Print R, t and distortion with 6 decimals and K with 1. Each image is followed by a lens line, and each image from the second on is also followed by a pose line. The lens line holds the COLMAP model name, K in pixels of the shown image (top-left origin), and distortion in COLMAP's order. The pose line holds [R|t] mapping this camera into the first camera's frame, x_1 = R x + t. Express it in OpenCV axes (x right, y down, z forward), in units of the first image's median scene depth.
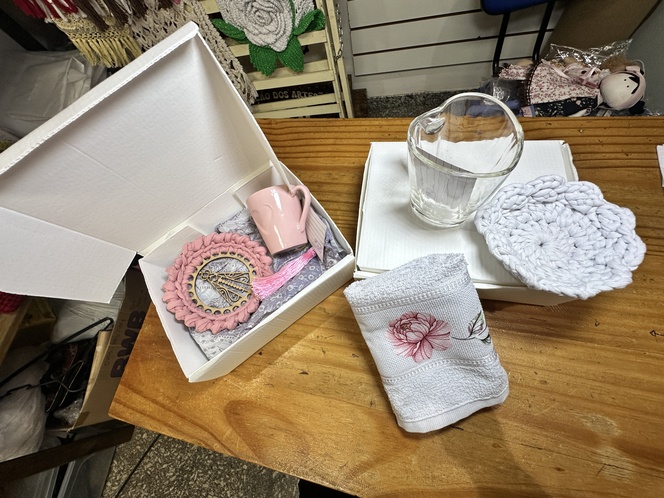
lens RADIAL K [[267.0, 0, 331.3], [0, 267.0, 248.0], [0, 0, 1]] dist [-0.004033, 0.000643]
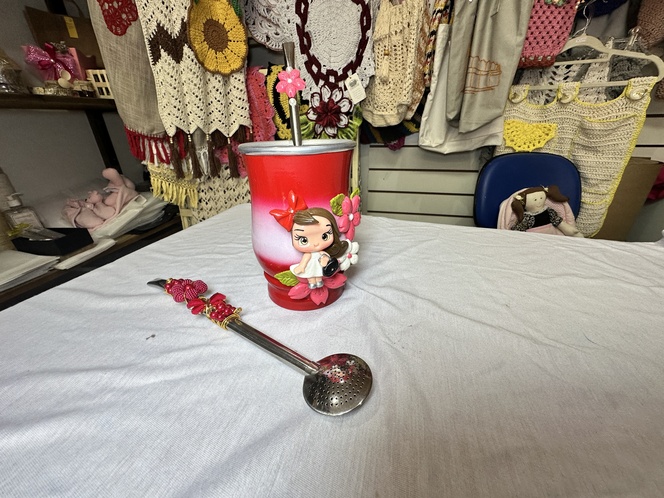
lens RADIAL K [[267.0, 0, 331.3], [0, 267.0, 248.0], [0, 0, 1]] dist [-0.004033, 0.000643]
pose [[0.974231, 0.215496, -0.066592, 0.015911], [-0.203955, 0.715615, -0.668055, 0.121219], [-0.096309, 0.664422, 0.741126, 0.184232]]
